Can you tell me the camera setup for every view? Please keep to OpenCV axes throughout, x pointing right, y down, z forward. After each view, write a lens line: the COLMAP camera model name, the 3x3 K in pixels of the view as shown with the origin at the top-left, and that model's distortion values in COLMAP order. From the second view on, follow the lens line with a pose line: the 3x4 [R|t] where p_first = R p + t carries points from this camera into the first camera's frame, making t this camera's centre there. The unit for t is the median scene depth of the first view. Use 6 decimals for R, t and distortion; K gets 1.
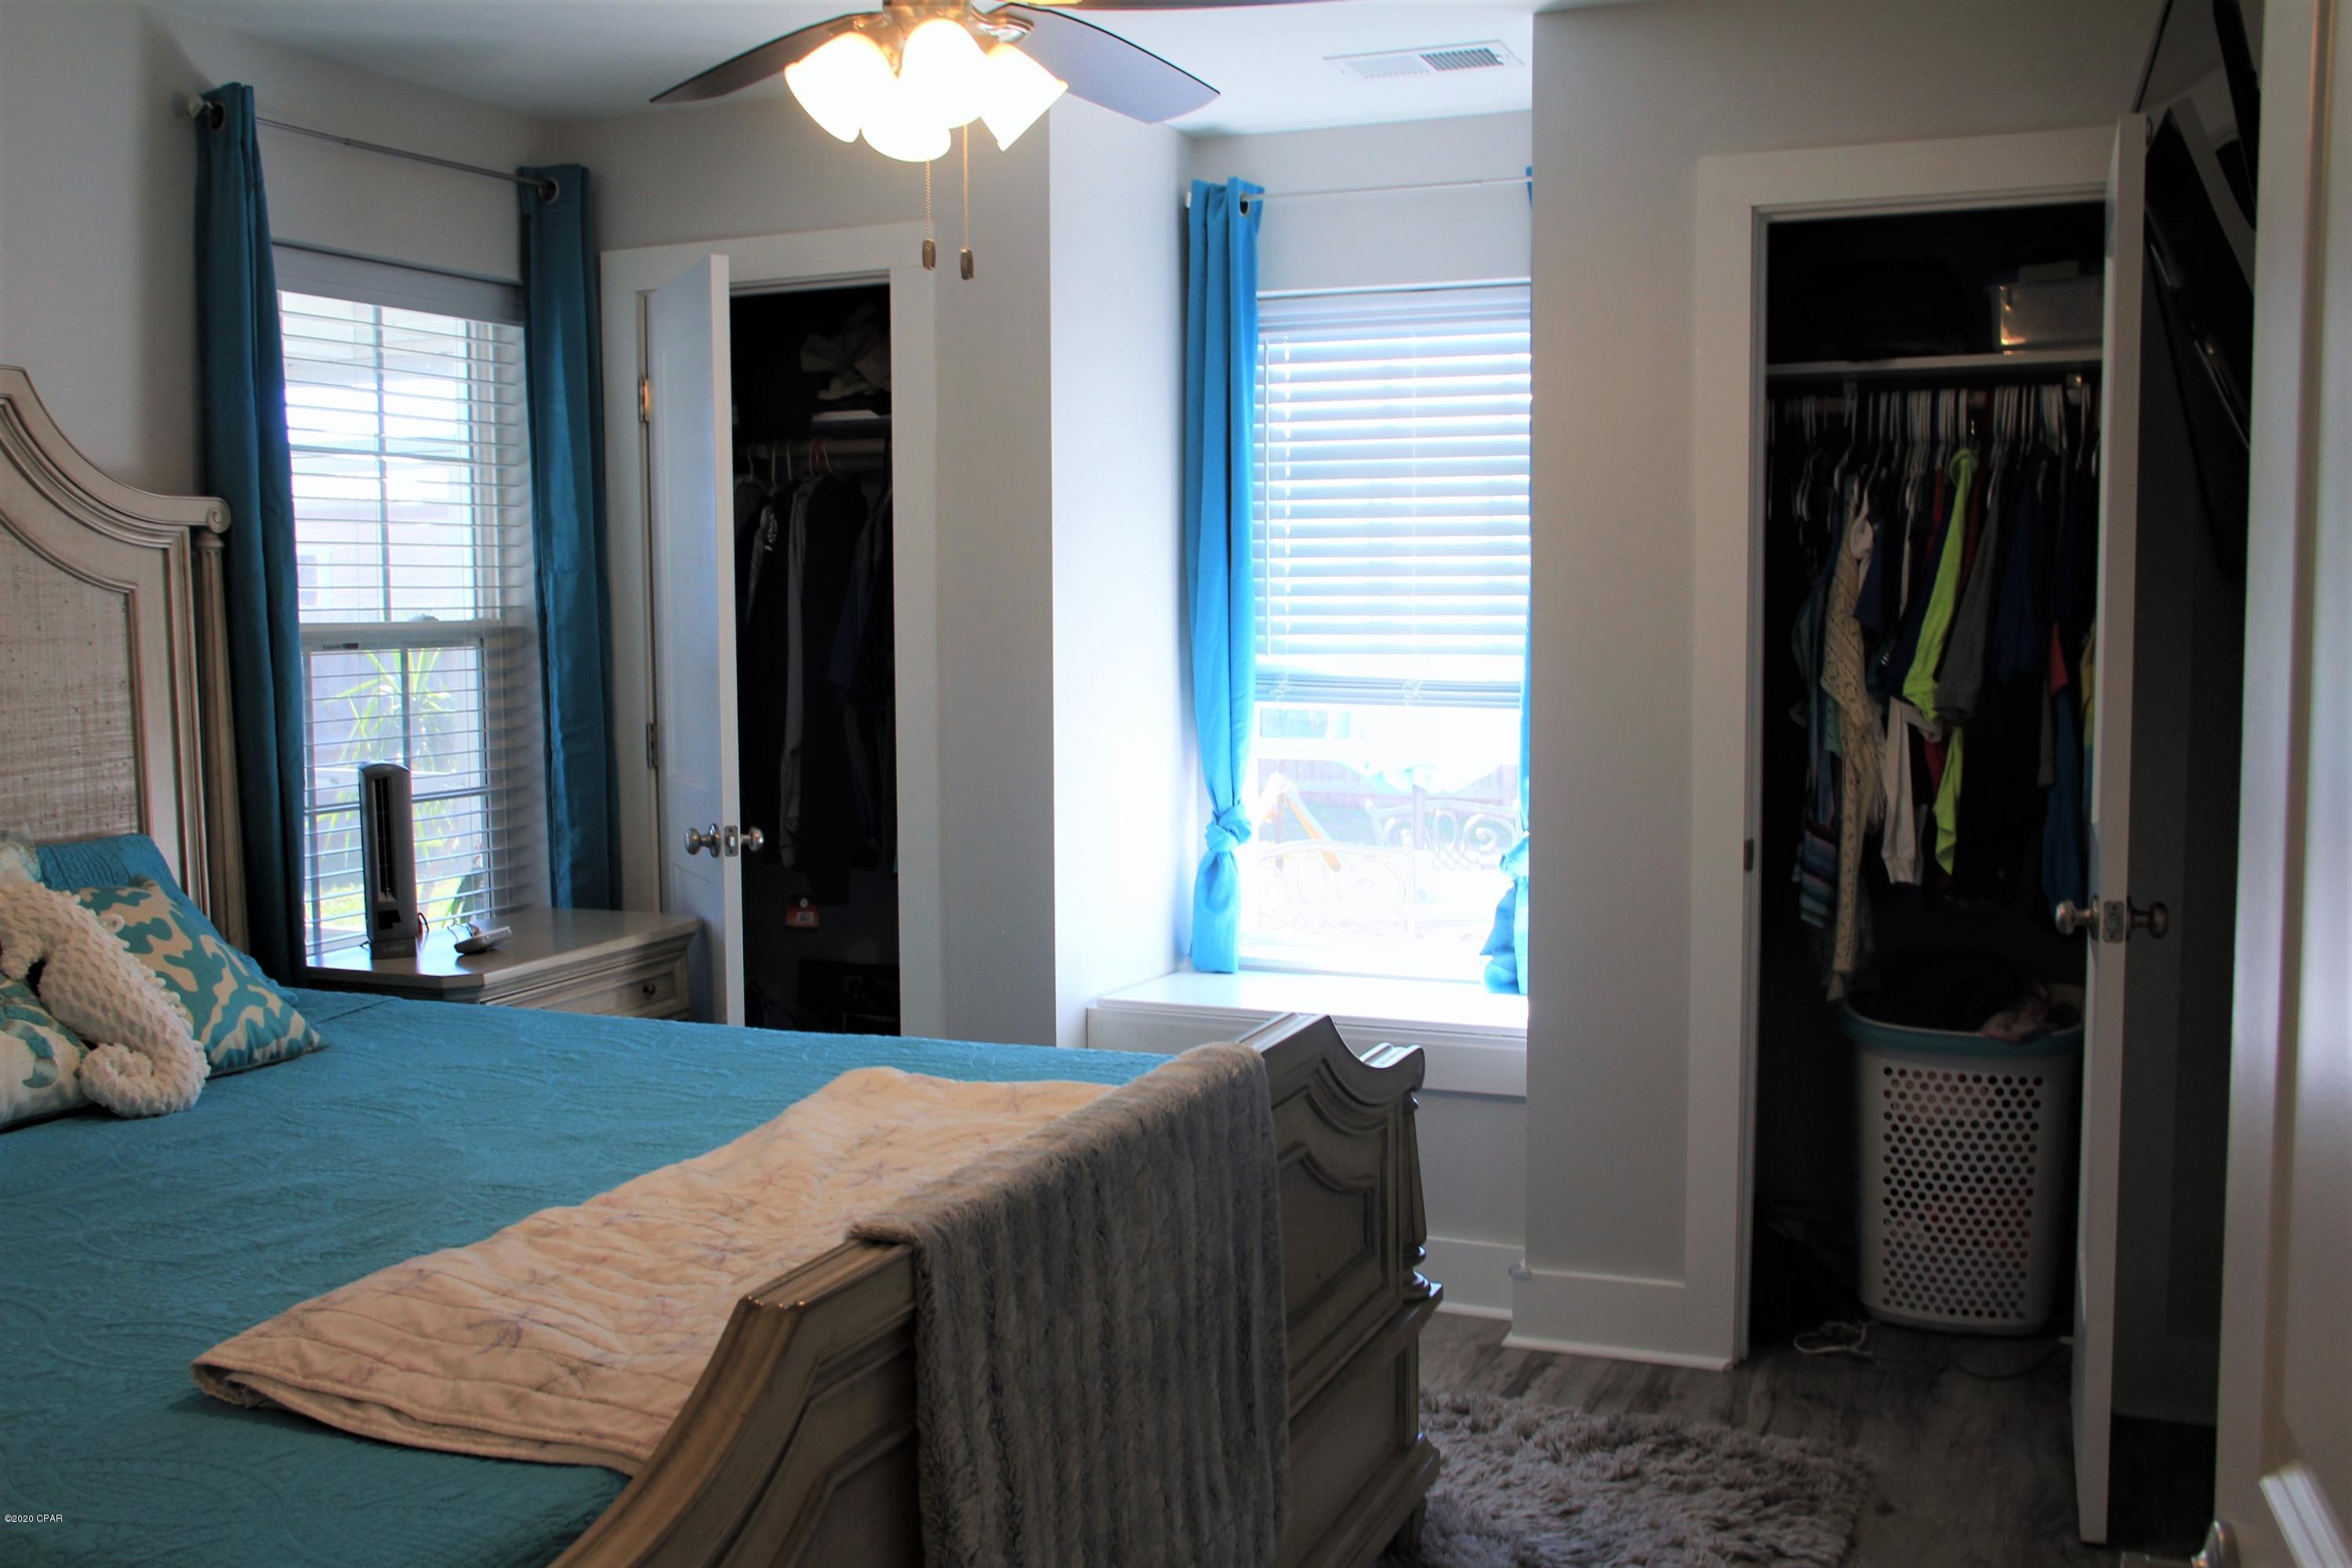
lens RADIAL K [[2190.0, 0, 1173.6], [0, 2190.0, 786.7], [0, 0, 1]] dist [-0.021928, 0.000000]
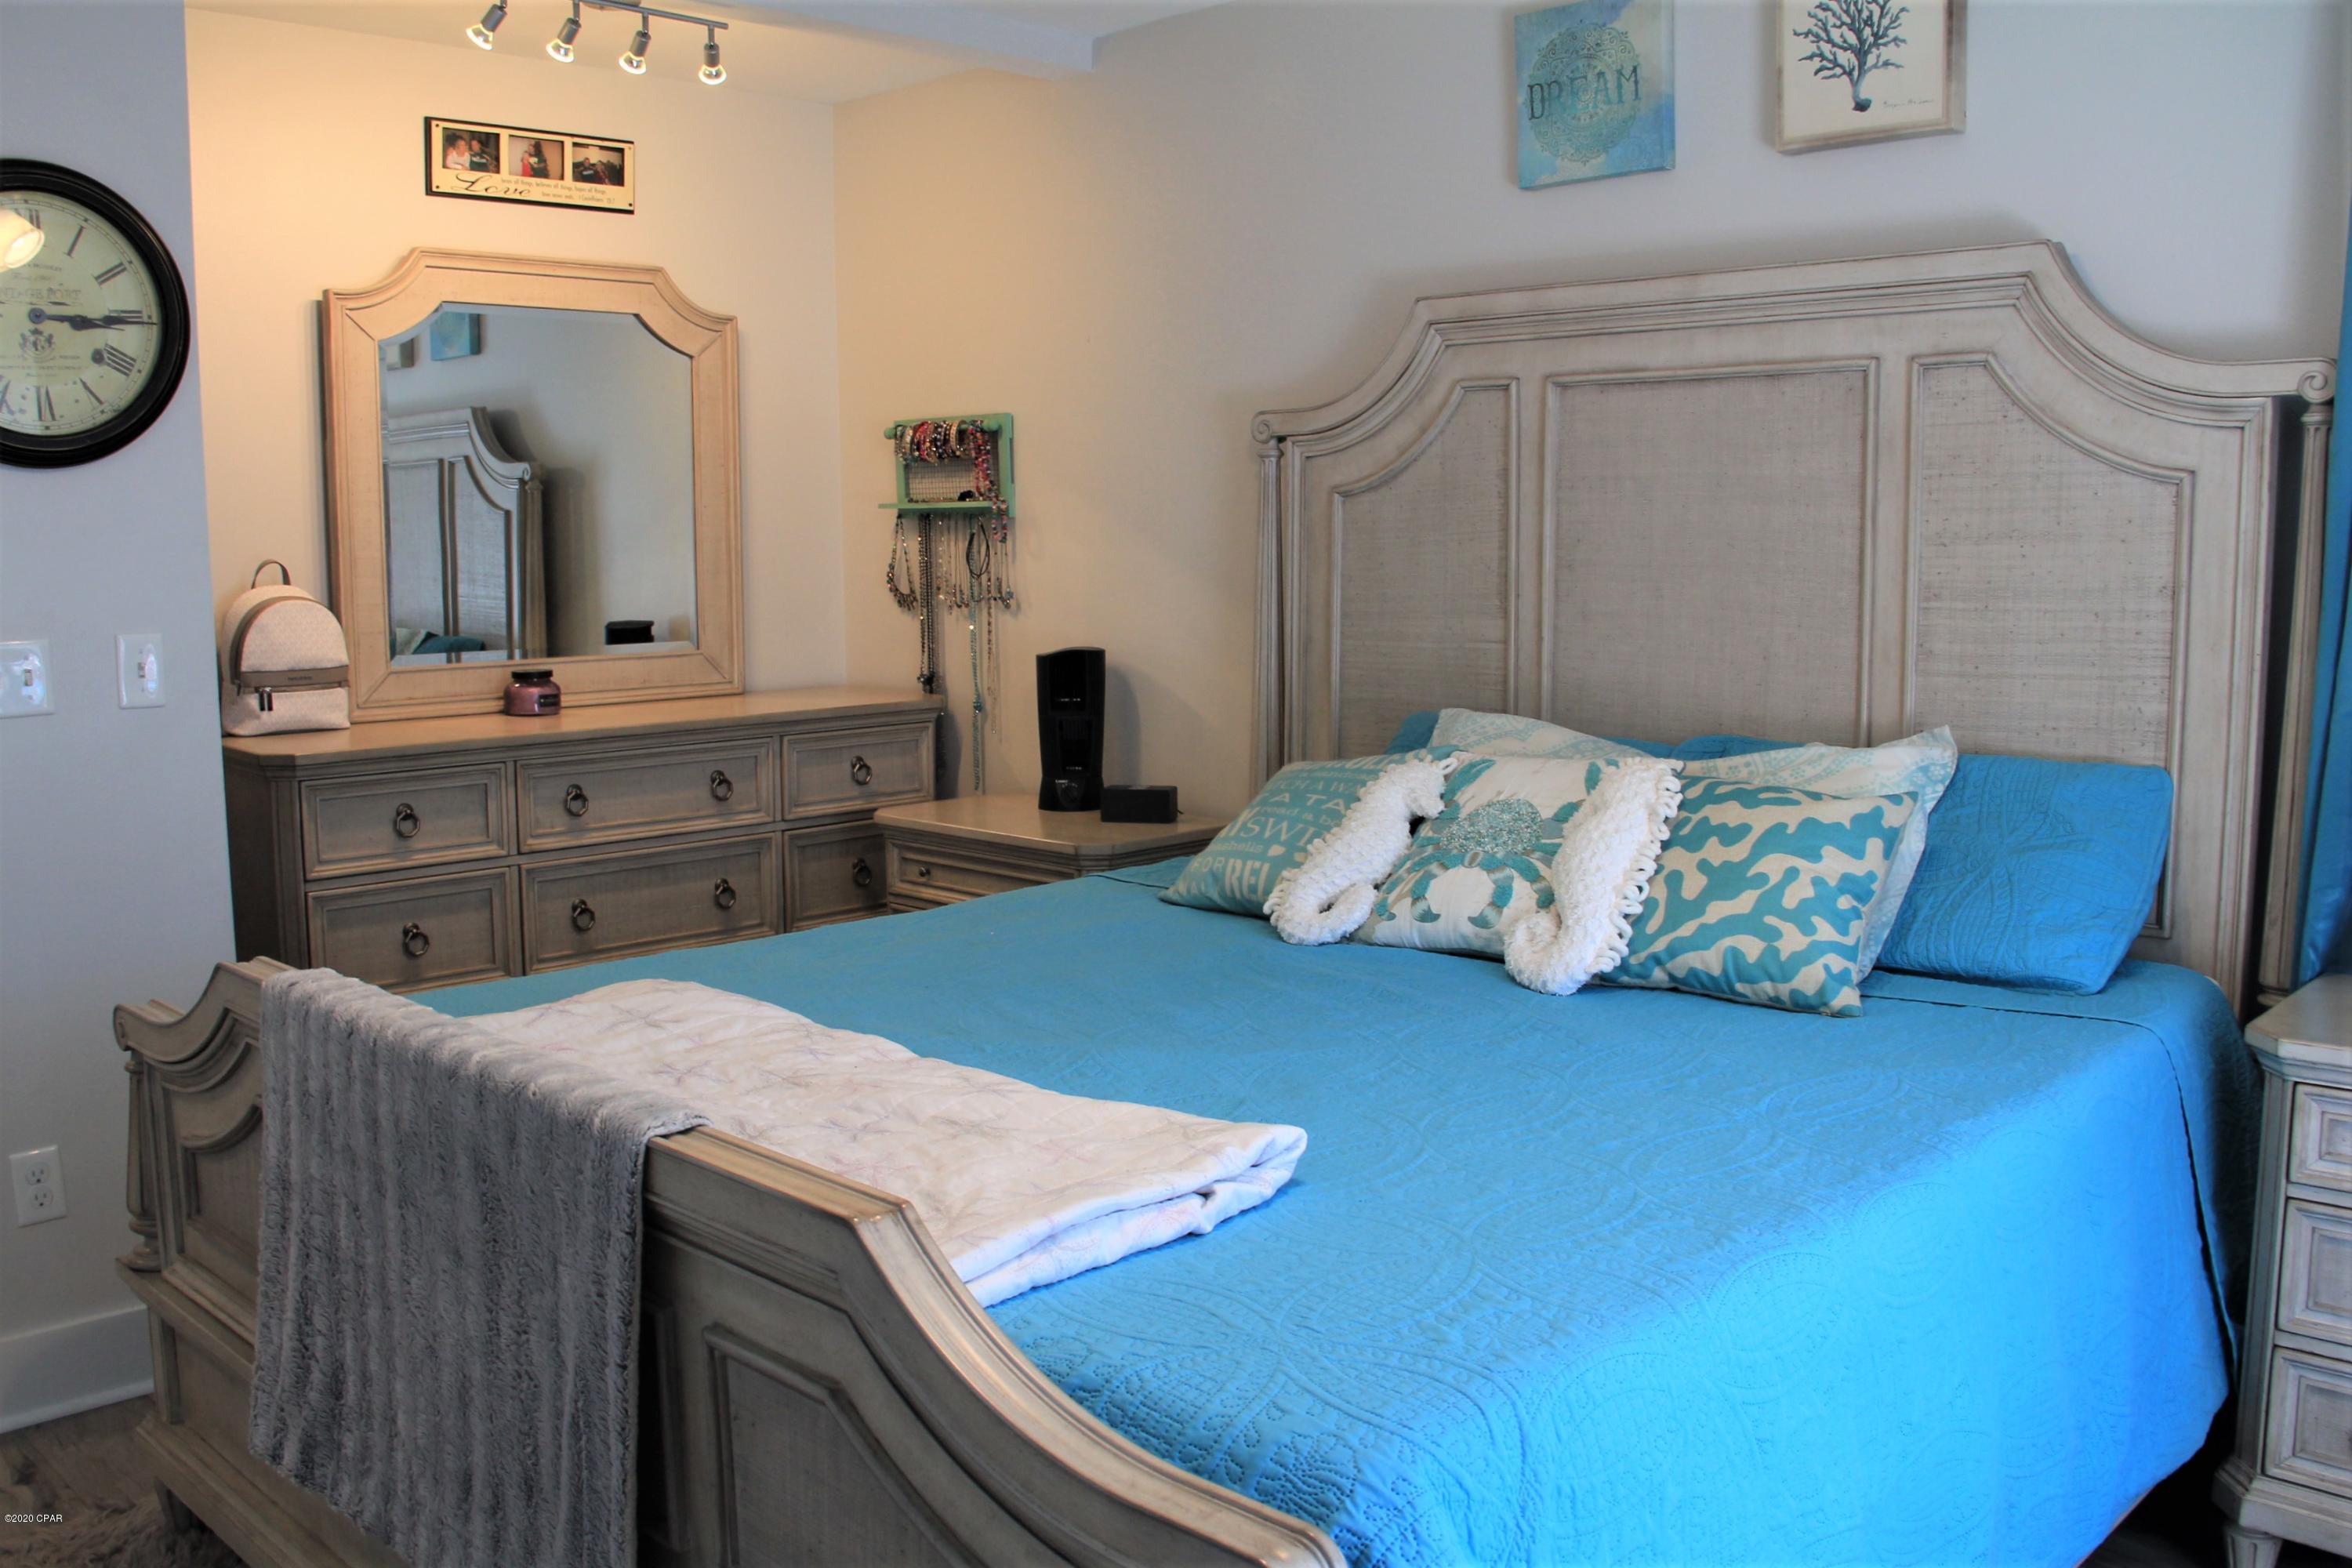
lens RADIAL K [[1968.9, 0, 1172.3], [0, 1968.9, 778.7], [0, 0, 1]] dist [-0.171187, 0.102635]
pose [[-0.366261, 0.123415, -0.922292, 0.363469], [-0.064332, 0.985435, 0.157412, -0.068439], [0.928286, 0.116987, -0.352986, 0.945862]]
